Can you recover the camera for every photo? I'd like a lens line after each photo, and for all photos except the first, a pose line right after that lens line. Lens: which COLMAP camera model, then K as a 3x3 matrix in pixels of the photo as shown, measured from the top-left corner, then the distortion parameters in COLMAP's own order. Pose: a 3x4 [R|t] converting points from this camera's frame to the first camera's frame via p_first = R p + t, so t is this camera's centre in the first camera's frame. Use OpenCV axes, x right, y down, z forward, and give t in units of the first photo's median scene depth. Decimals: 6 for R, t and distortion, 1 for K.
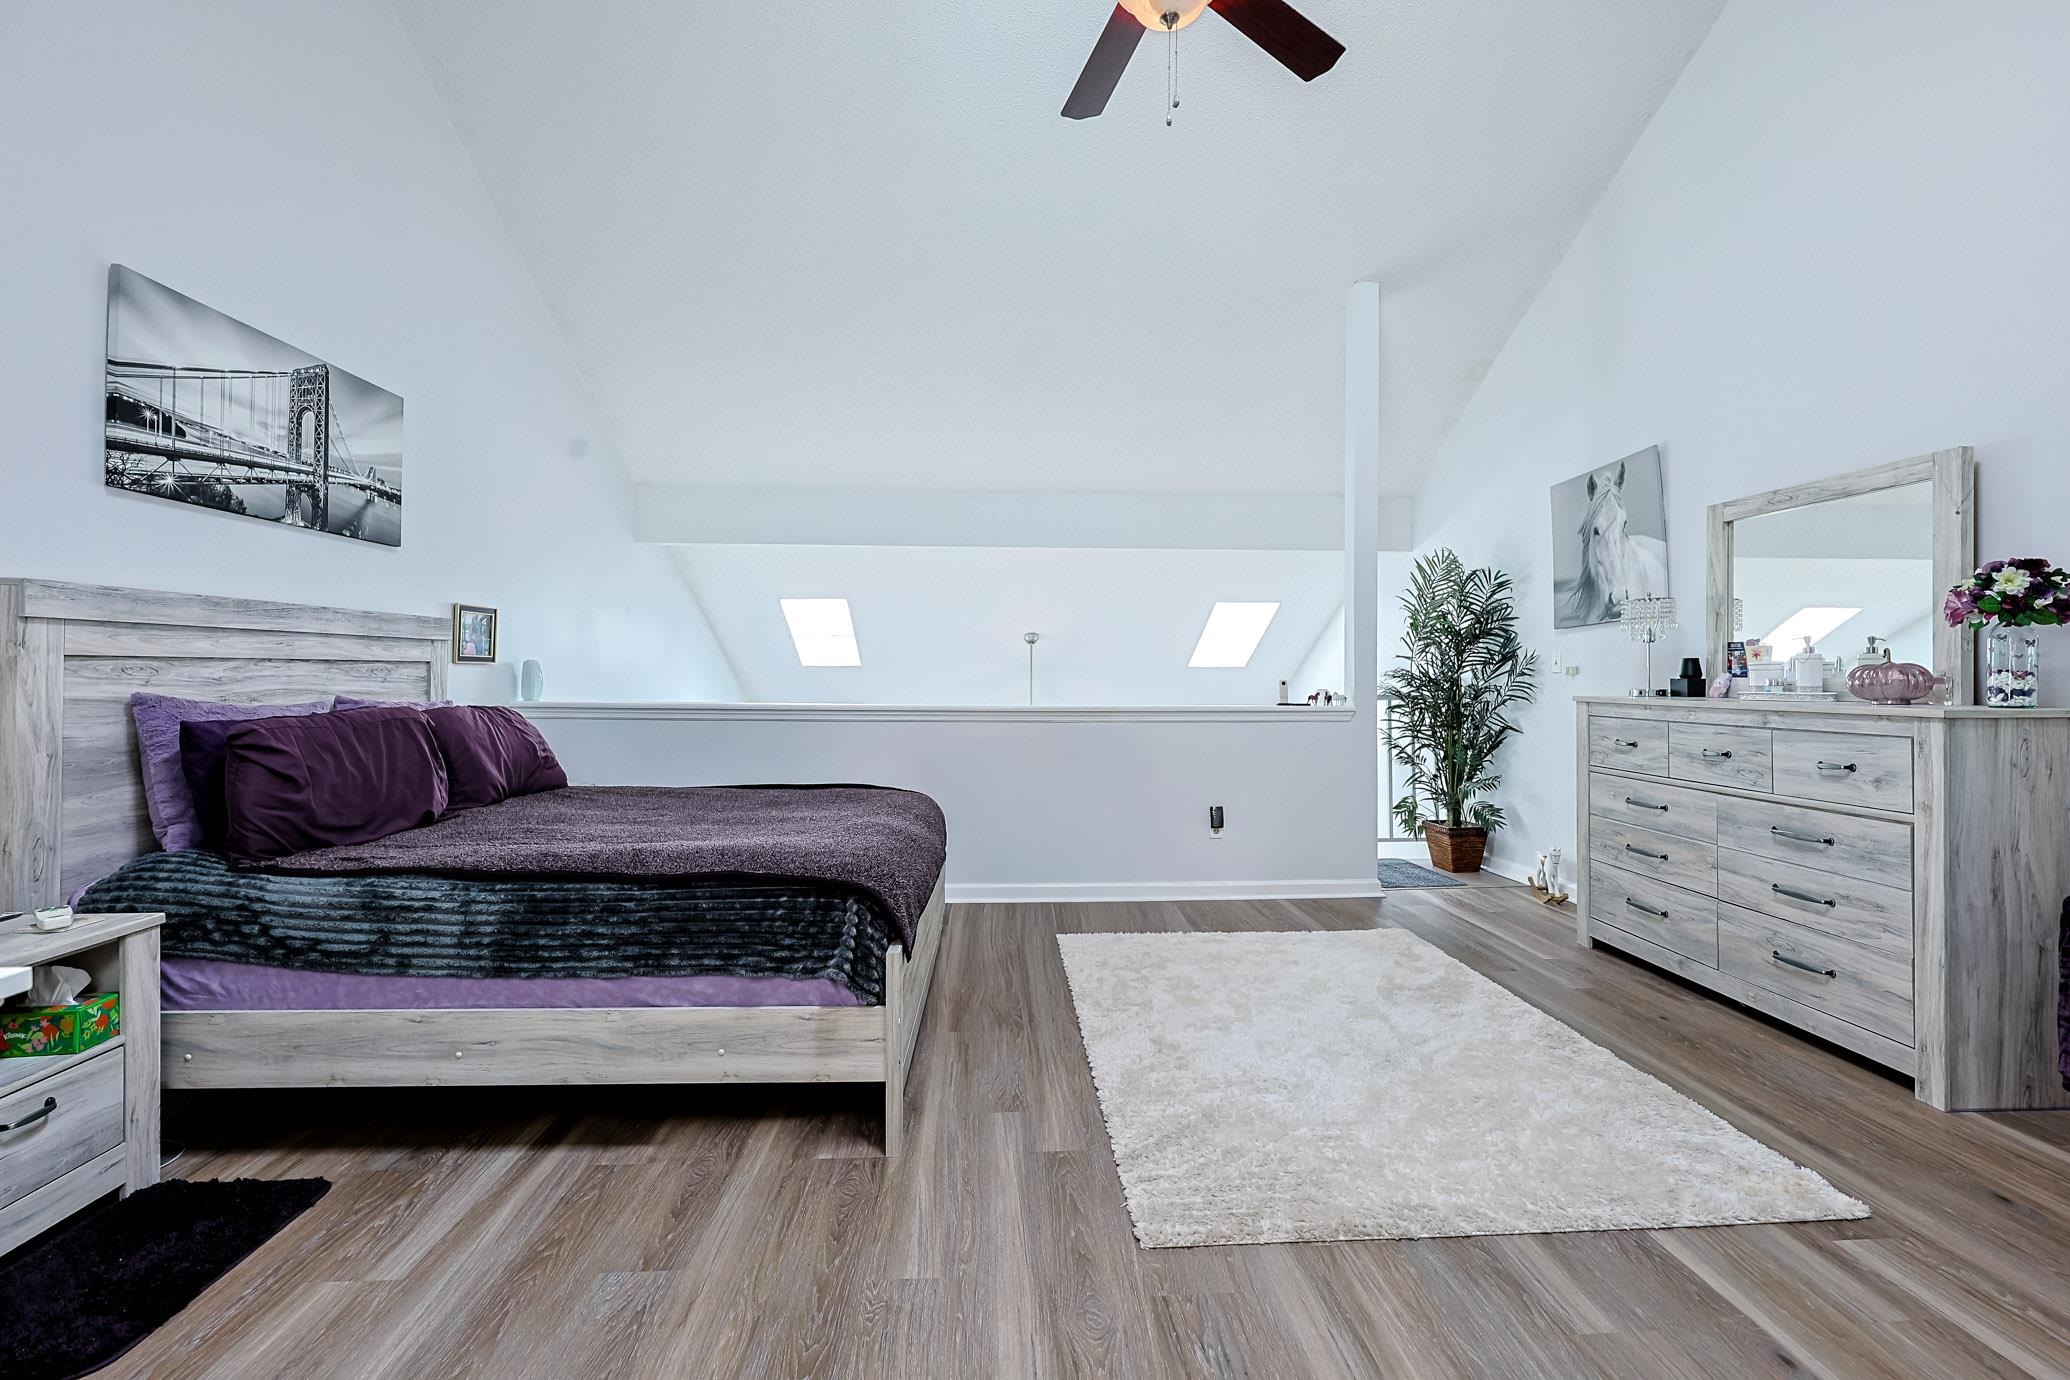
lens RADIAL K [[896.5, 0, 1024.5], [0, 896.5, 673.0], [0, 0, 1]] dist [-0.003468, -0.000148]
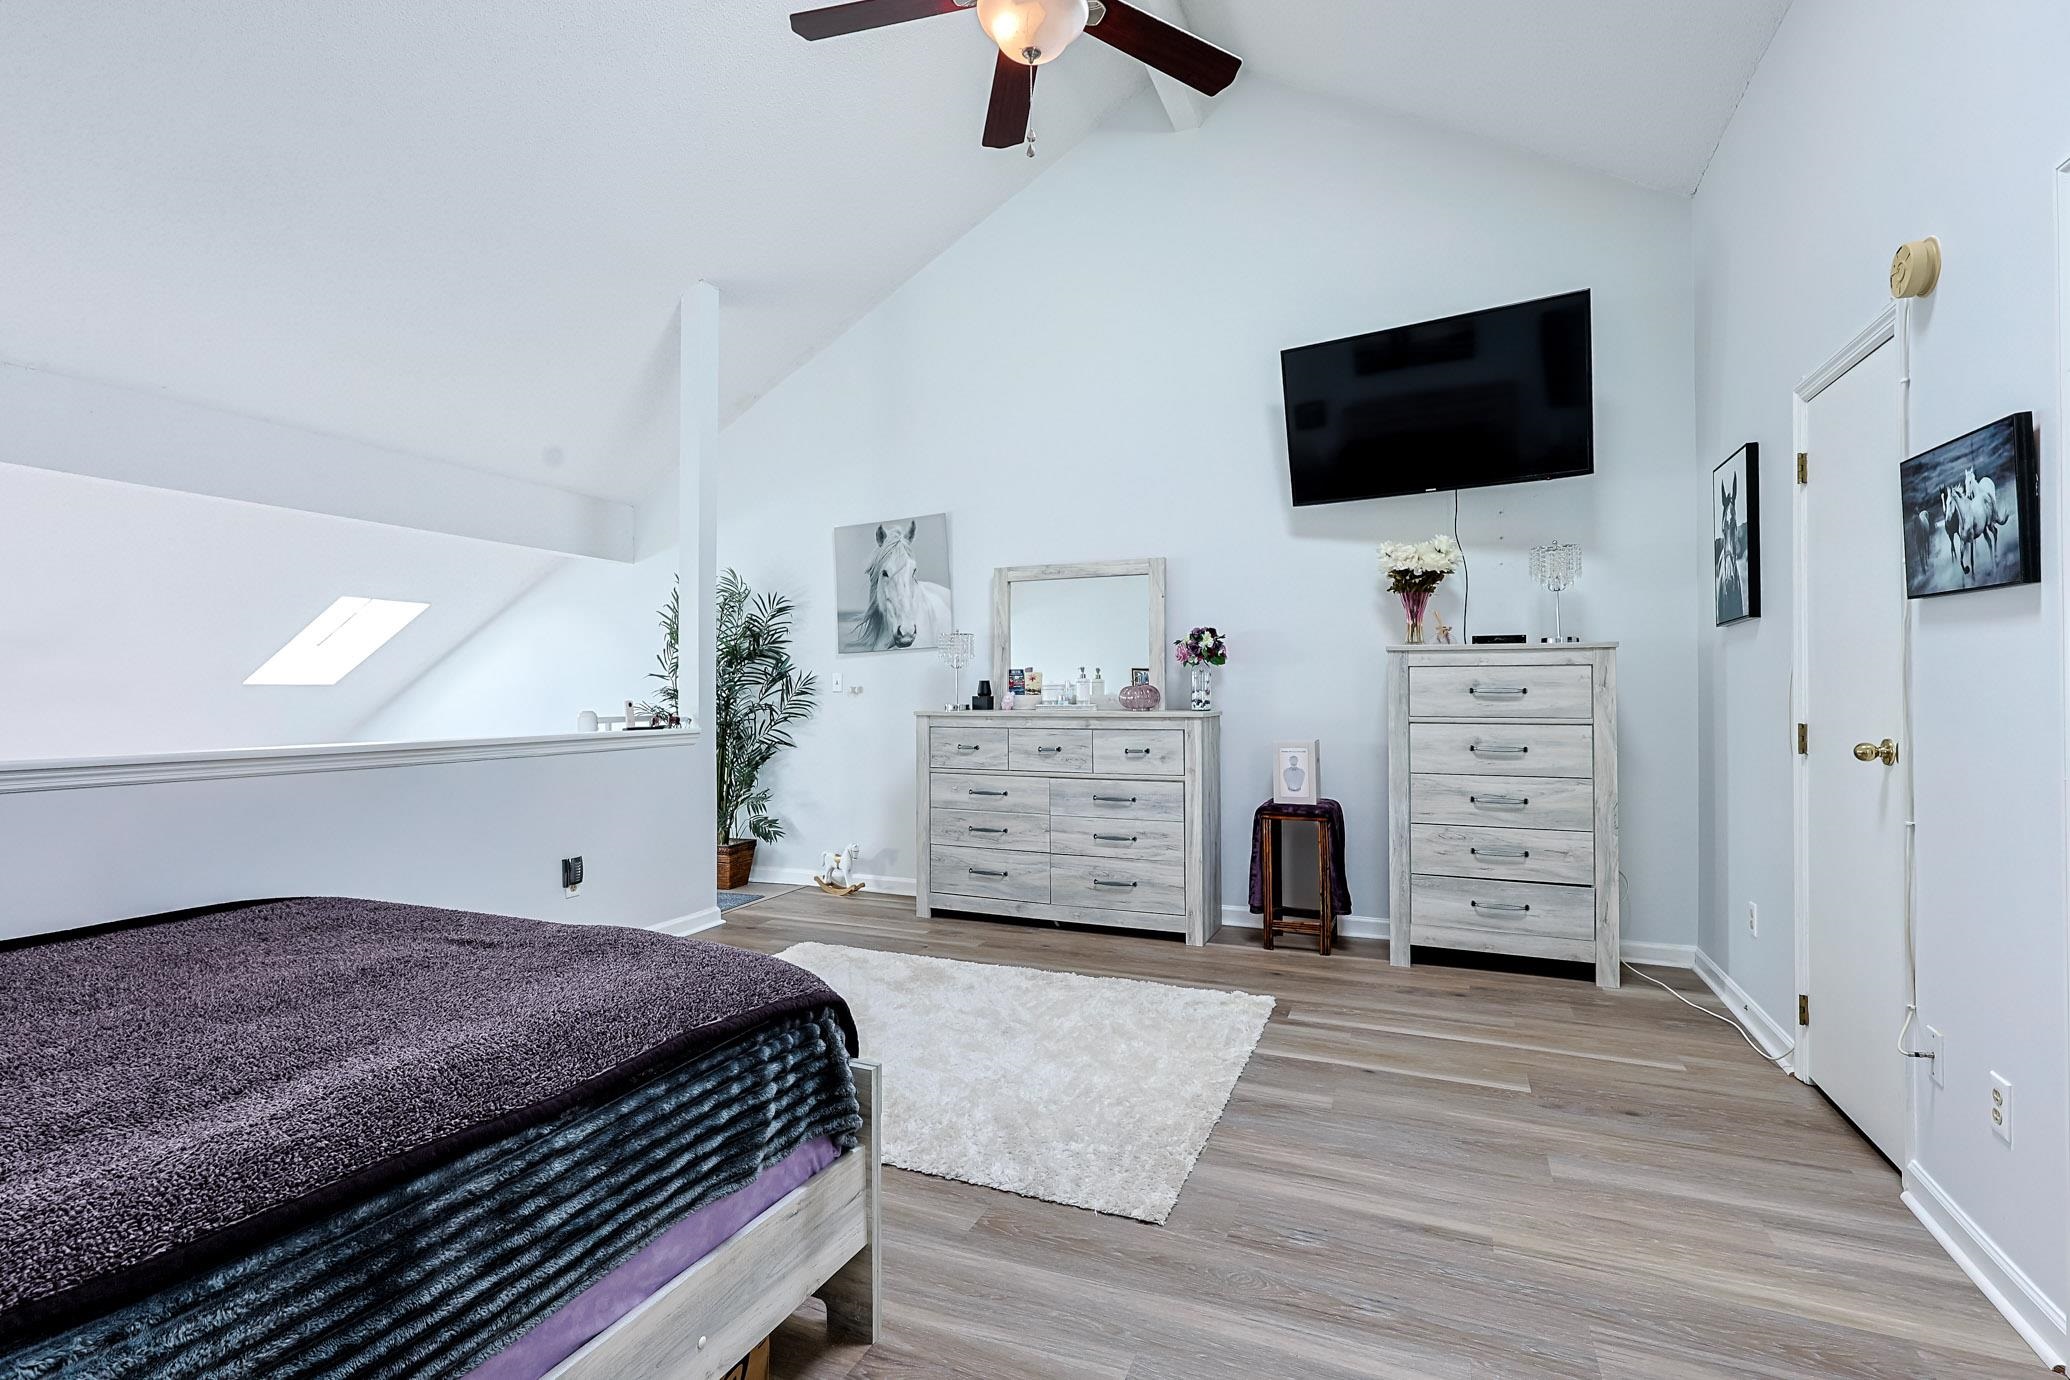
lens RADIAL K [[947.8, 0, 1039.7], [0, 947.8, 680.4], [0, 0, 1]] dist [-0.000644, -0.000032]
pose [[0.429371, 0.007156, 0.903100, -0.515382], [0.003087, 0.999951, -0.009391, -0.003459], [-0.903123, 0.006820, 0.429328, 0.337355]]
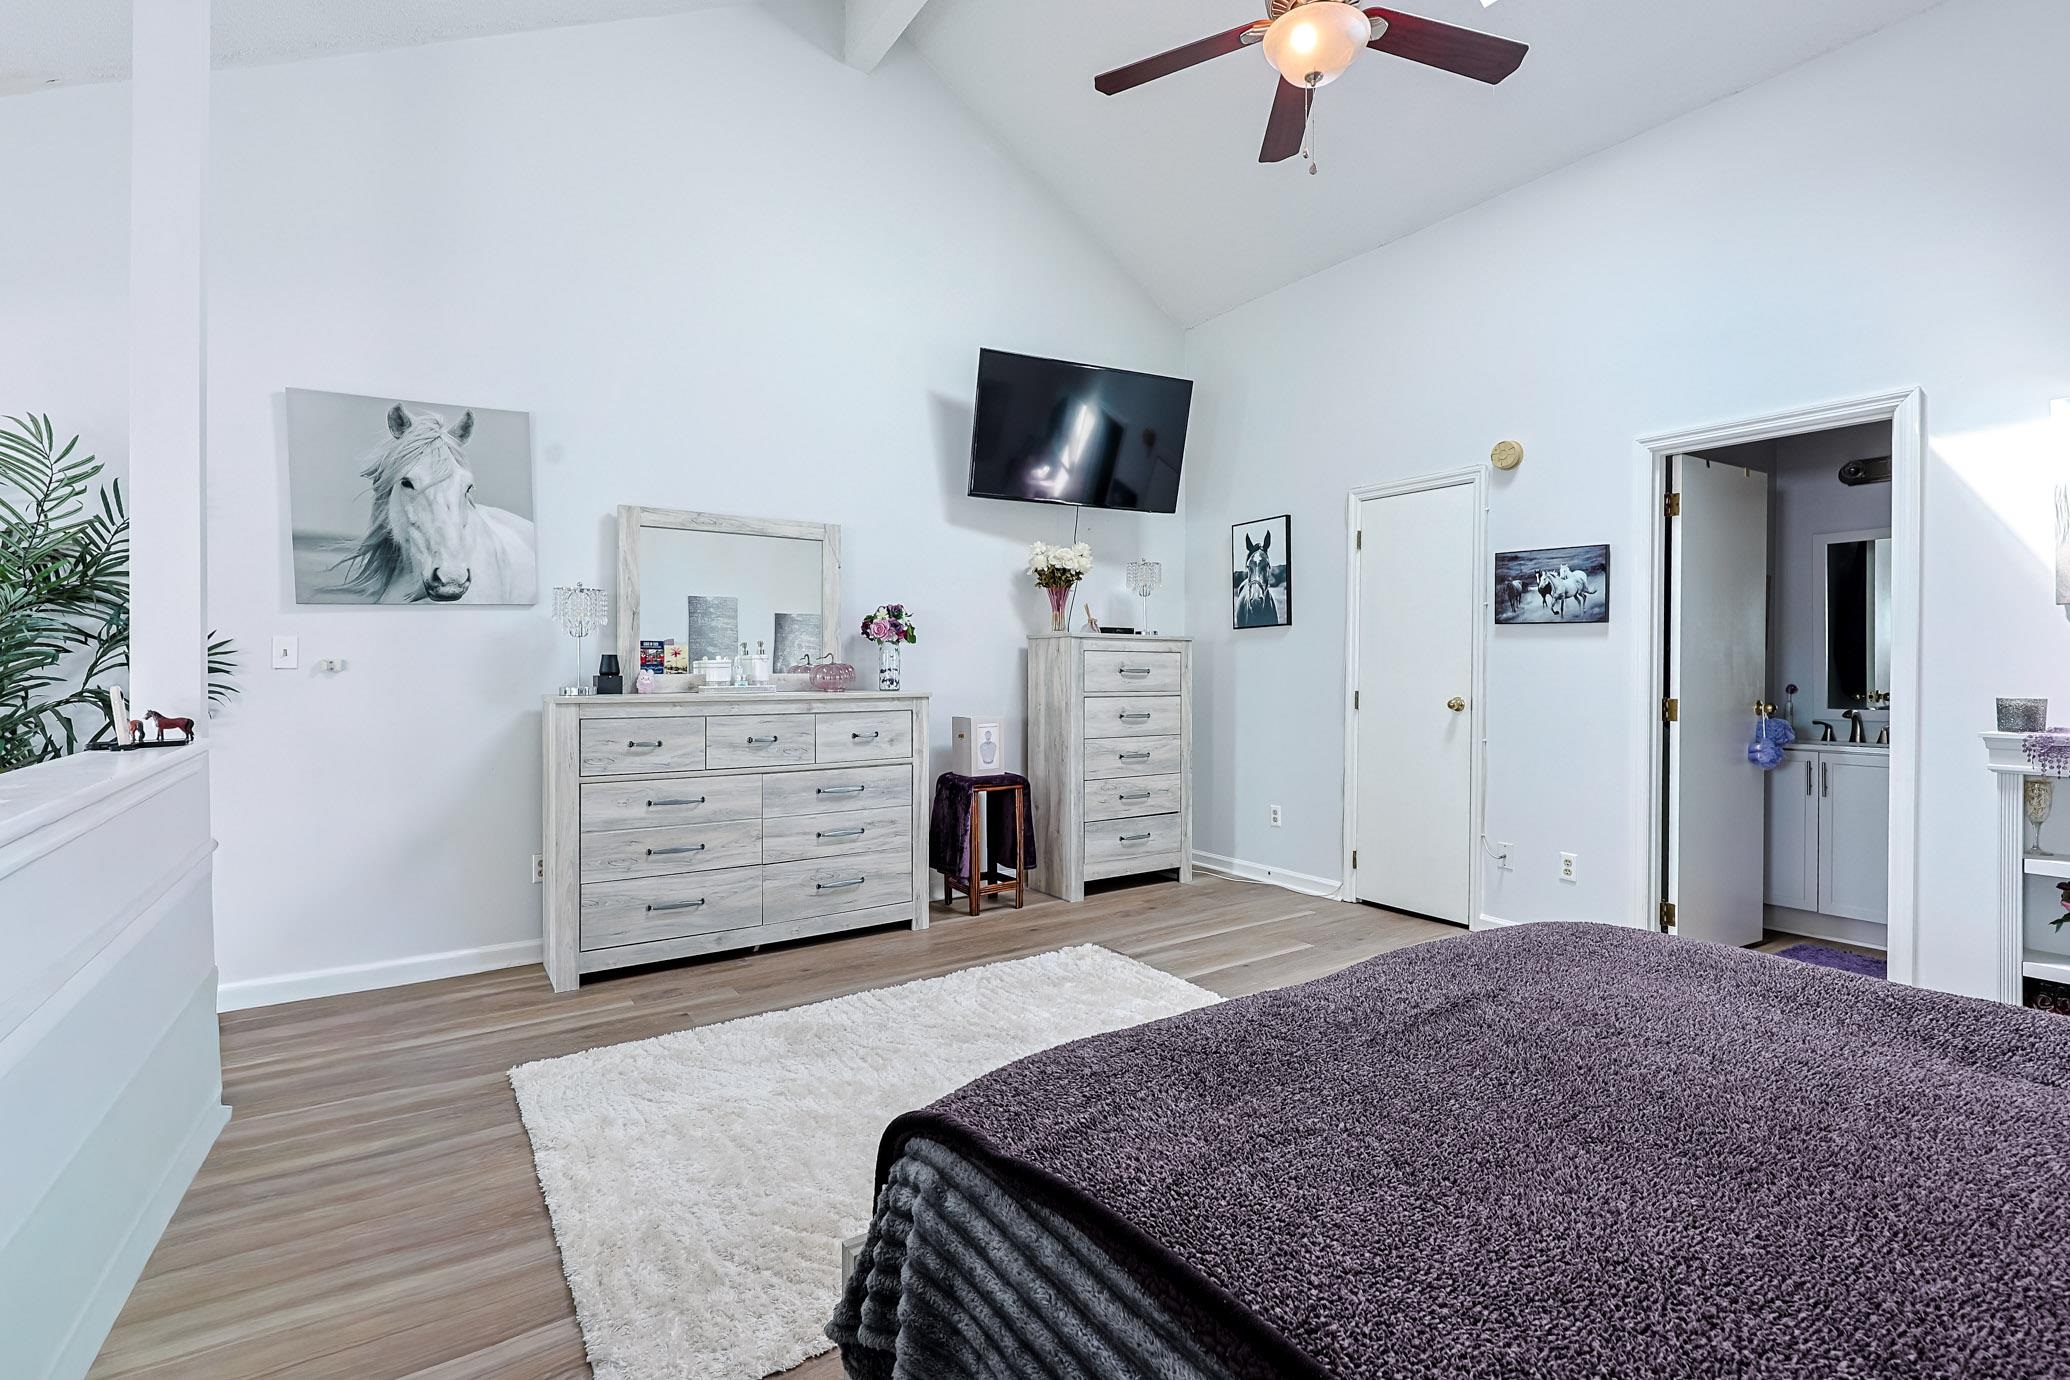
lens RADIAL K [[947.8, 0, 1039.7], [0, 947.8, 680.4], [0, 0, 1]] dist [-0.000644, -0.000032]
pose [[-0.539983, -0.010607, 0.841609, -0.409655], [-0.002919, 0.999938, 0.010729, -0.000794], [-0.841671, 0.003337, -0.539981, 1.222111]]
